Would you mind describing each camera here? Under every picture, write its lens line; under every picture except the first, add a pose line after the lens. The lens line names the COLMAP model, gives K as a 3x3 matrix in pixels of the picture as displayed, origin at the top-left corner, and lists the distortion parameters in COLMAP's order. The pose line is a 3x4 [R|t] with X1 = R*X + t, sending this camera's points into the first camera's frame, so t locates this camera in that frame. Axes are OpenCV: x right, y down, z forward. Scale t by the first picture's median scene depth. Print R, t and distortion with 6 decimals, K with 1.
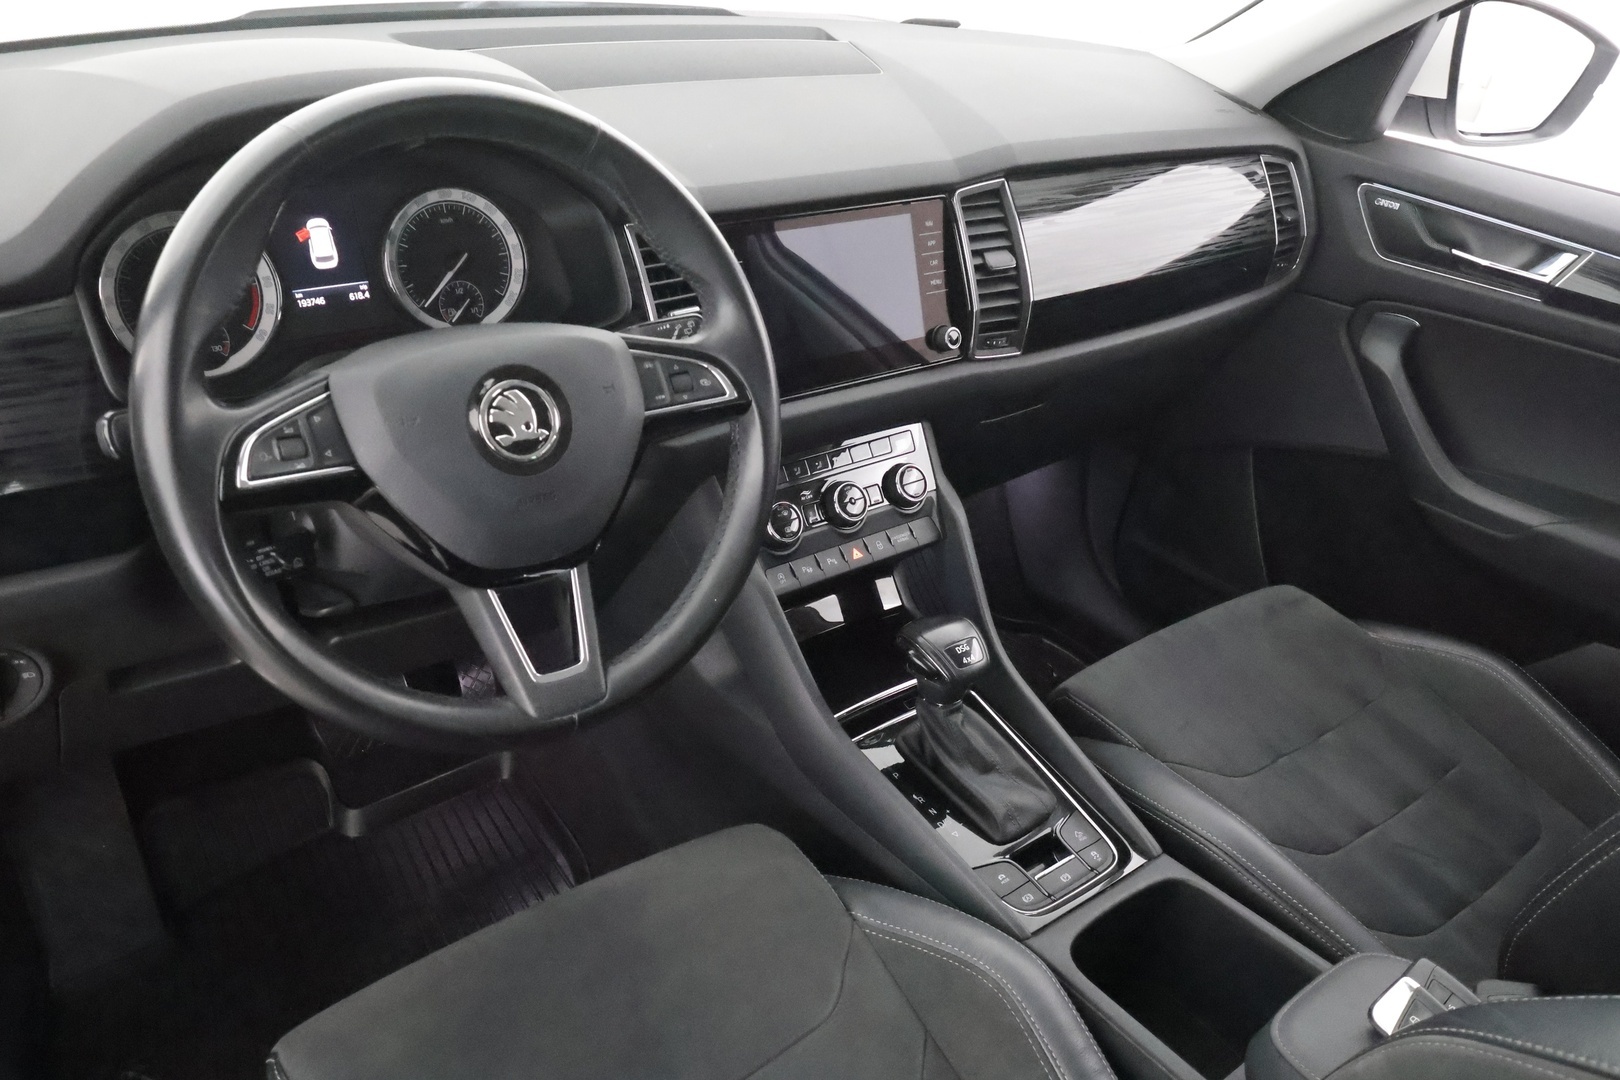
lens RADIAL K [[1289.4, 0, 810.0], [0, 1289.4, 540.0], [0, 0, 1]] dist [0.003329, -0.008784]
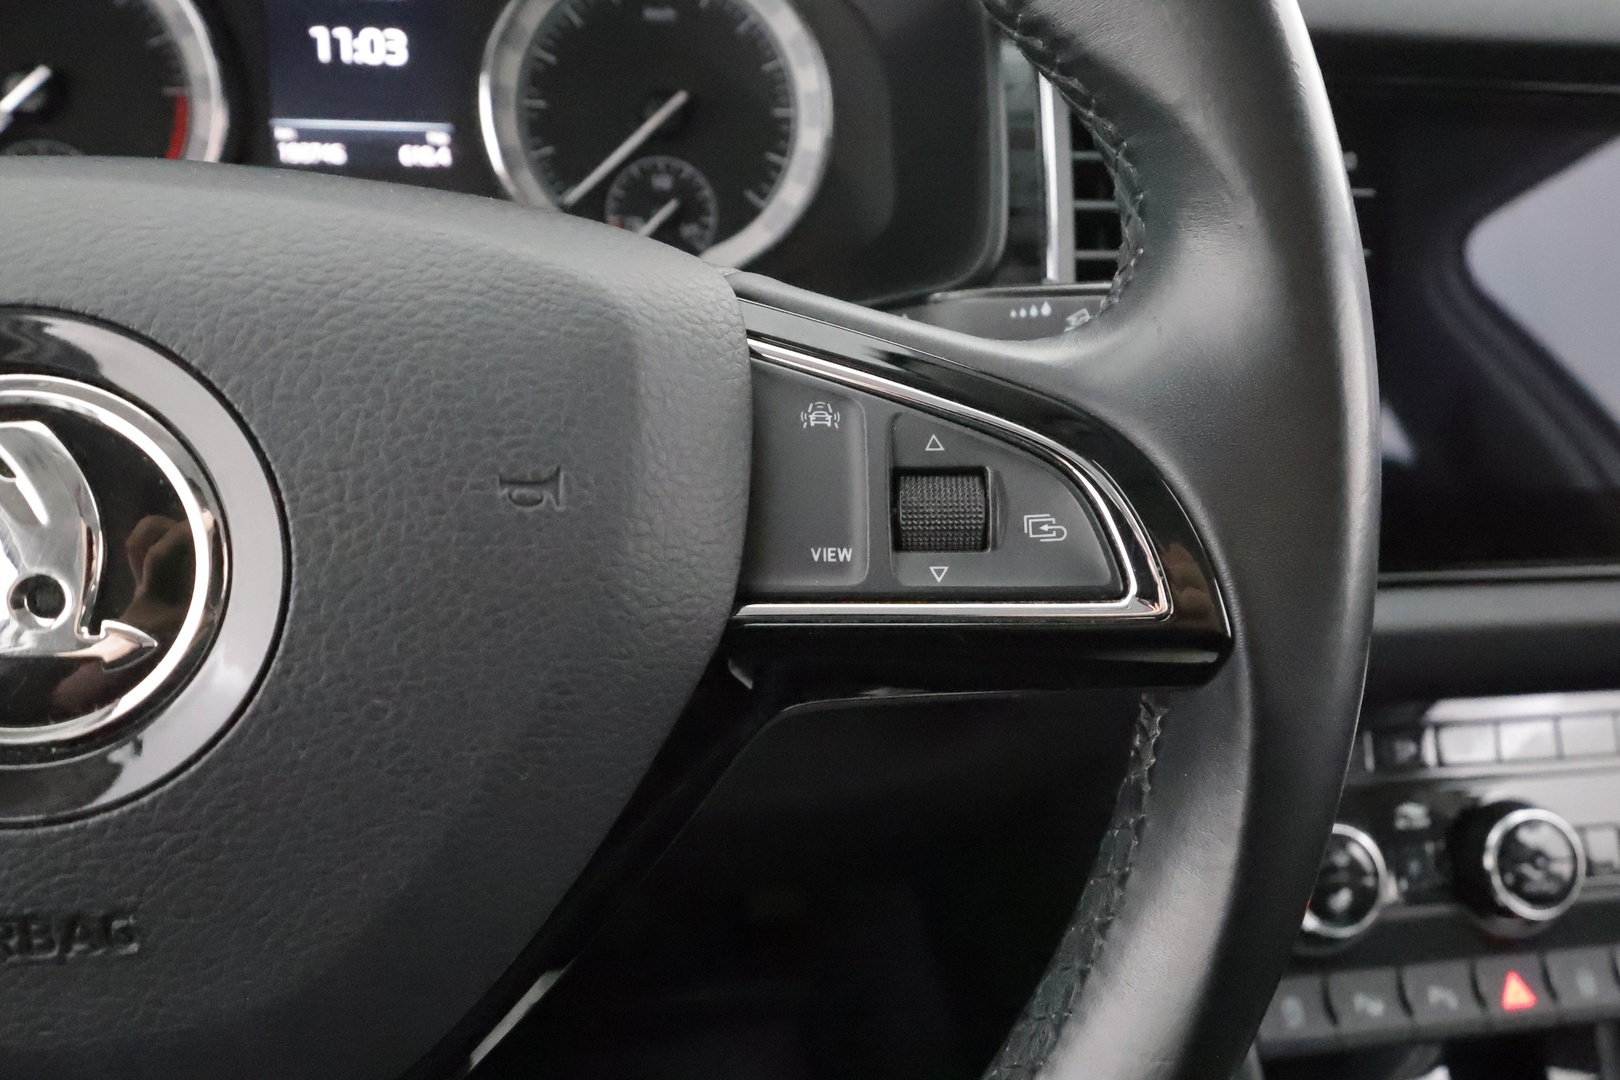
lens RADIAL K [[1289.4, 0, 810.0], [0, 1289.4, 540.0], [0, 0, 1]] dist [0.003329, -0.008784]
pose [[0.875066, 0.213589, -0.434325, -0.011657], [-0.226192, 0.973807, 0.023165, -0.089442], [0.427897, 0.077970, 0.900458, 0.591258]]
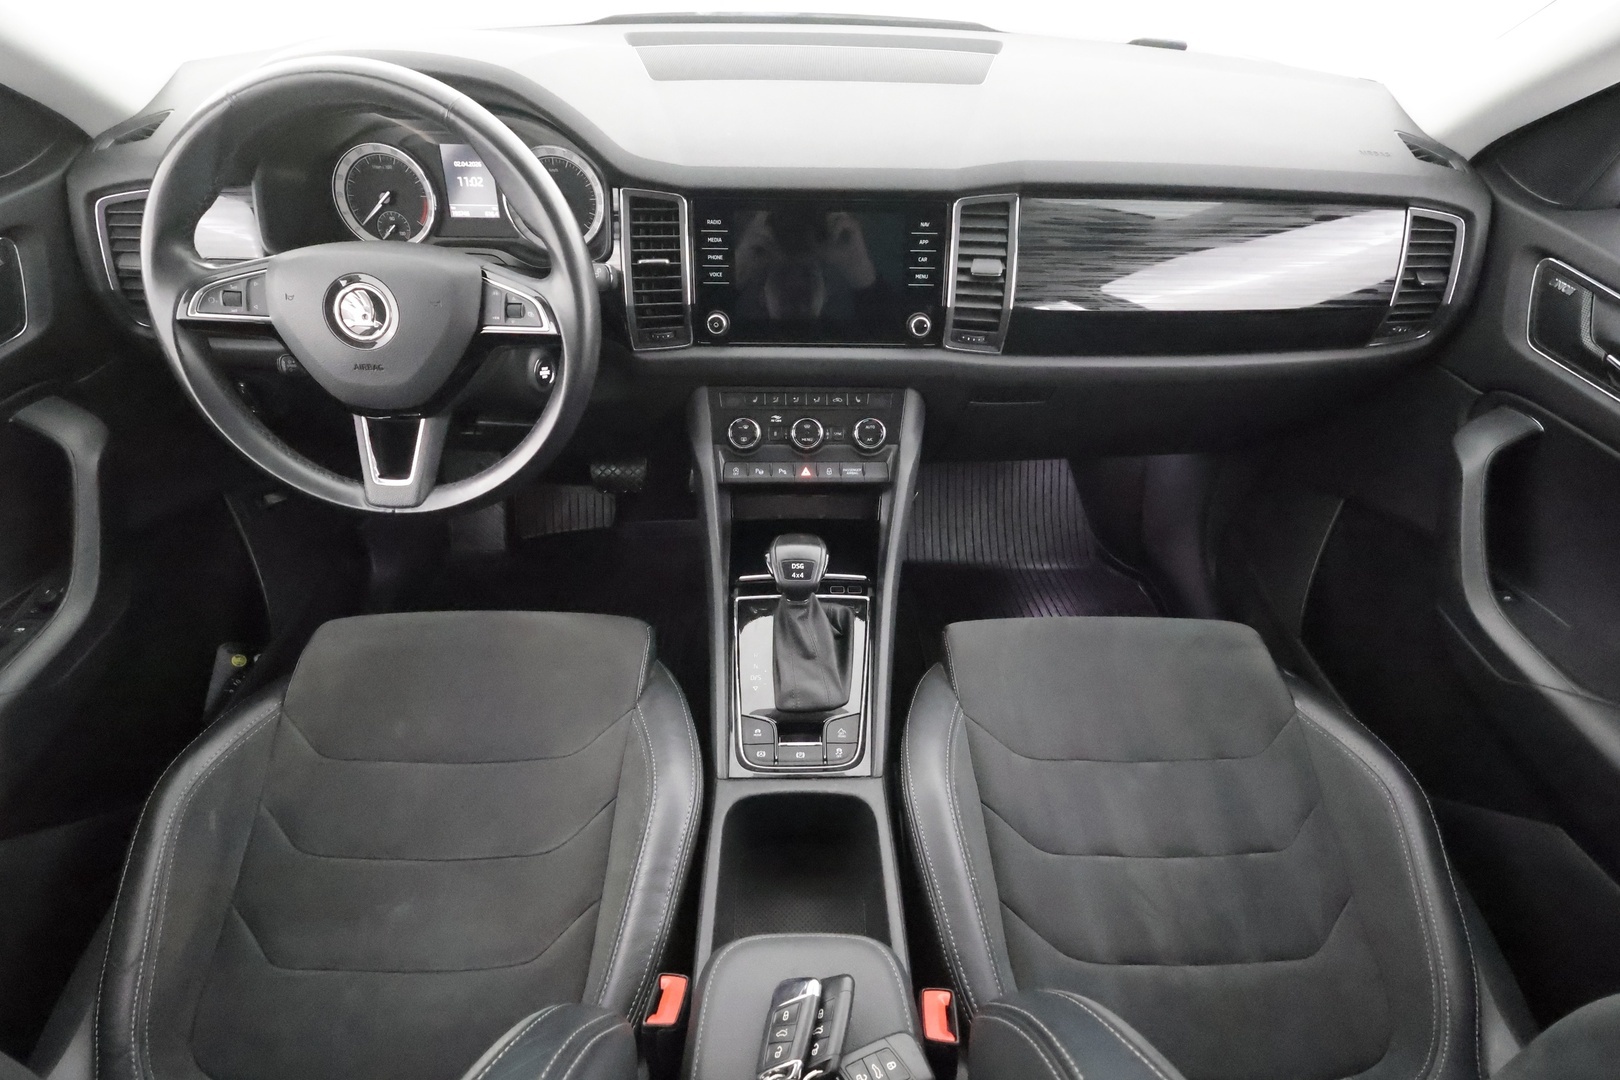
lens RADIAL K [[775.8, 0, 810.0], [0, 775.8, 540.0], [0, 0, 1]] dist [-0.002060, -0.000242]
pose [[0.791733, 0.356281, -0.496208, 0.501197], [-0.253865, 0.930736, 0.263217, -0.147627], [0.555618, -0.082428, 0.827342, 0.356197]]
